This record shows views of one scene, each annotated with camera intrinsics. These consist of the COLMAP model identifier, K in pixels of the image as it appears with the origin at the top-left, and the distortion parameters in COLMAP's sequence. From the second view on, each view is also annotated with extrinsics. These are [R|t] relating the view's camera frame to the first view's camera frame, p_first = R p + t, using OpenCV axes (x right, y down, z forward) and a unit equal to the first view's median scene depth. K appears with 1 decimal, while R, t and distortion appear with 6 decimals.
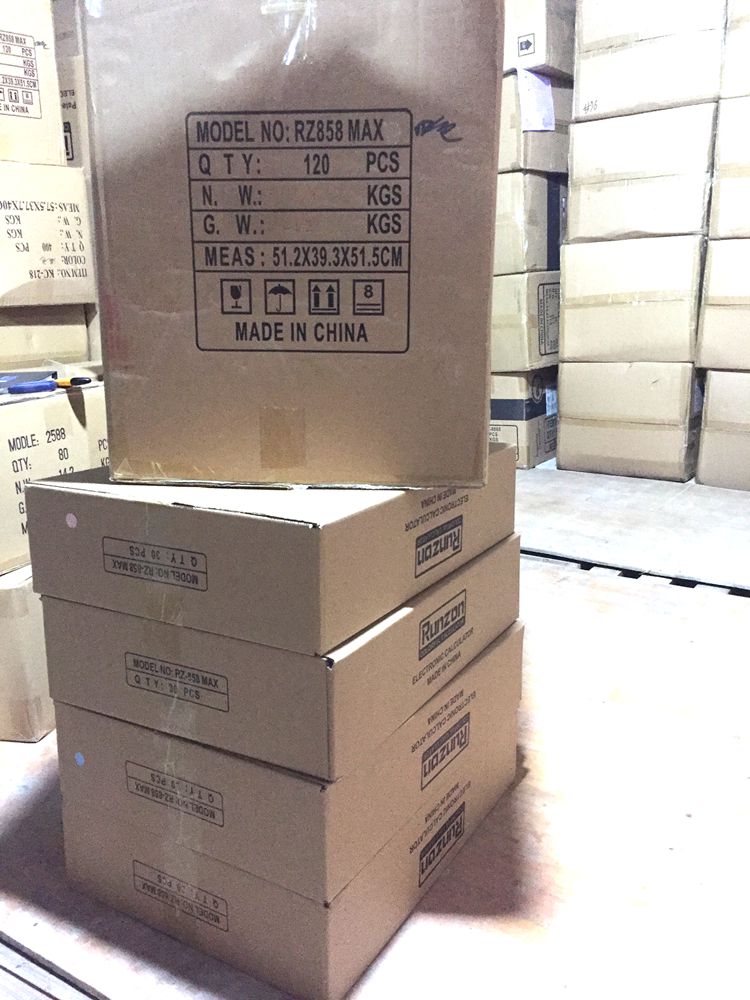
lens RADIAL K [[885.7, 0, 373.8], [0, 885.7, 501.5], [0, 0, 1]] dist [0.075621, -0.100611]
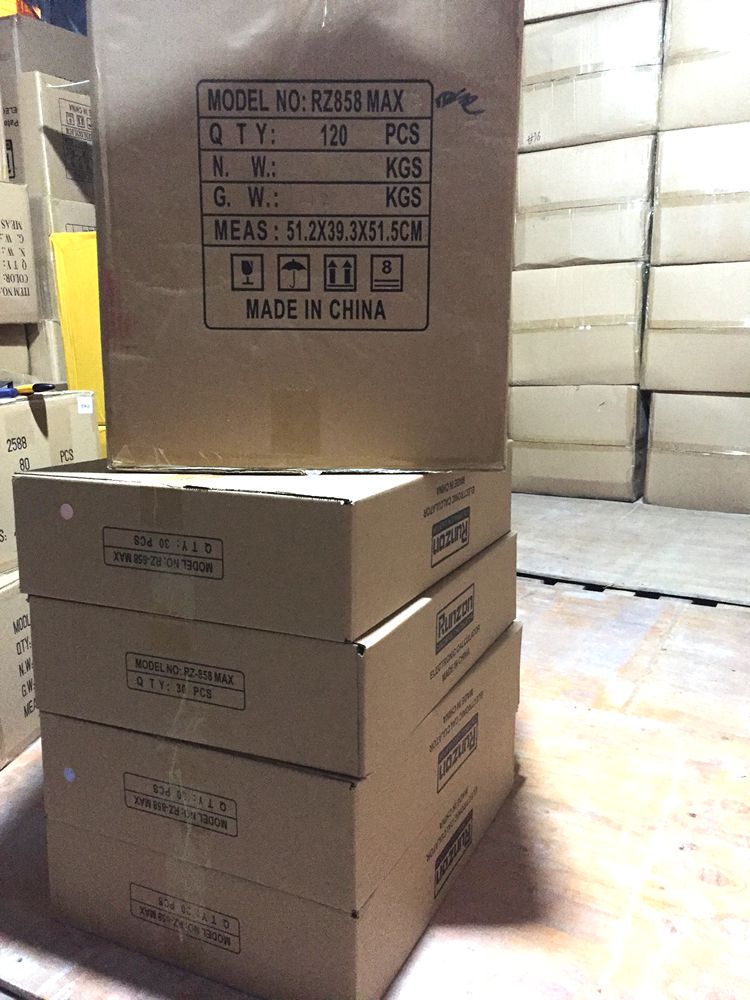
lens RADIAL K [[885.7, 0, 377.7], [0, 885.7, 499.3], [0, 0, 1]] dist [0.075621, -0.100611]
pose [[0.996112, -0.012820, 0.087159, -0.096654], [0.016974, 0.998746, -0.047096, 0.057999], [-0.086446, 0.048392, 0.995081, 0.044507]]
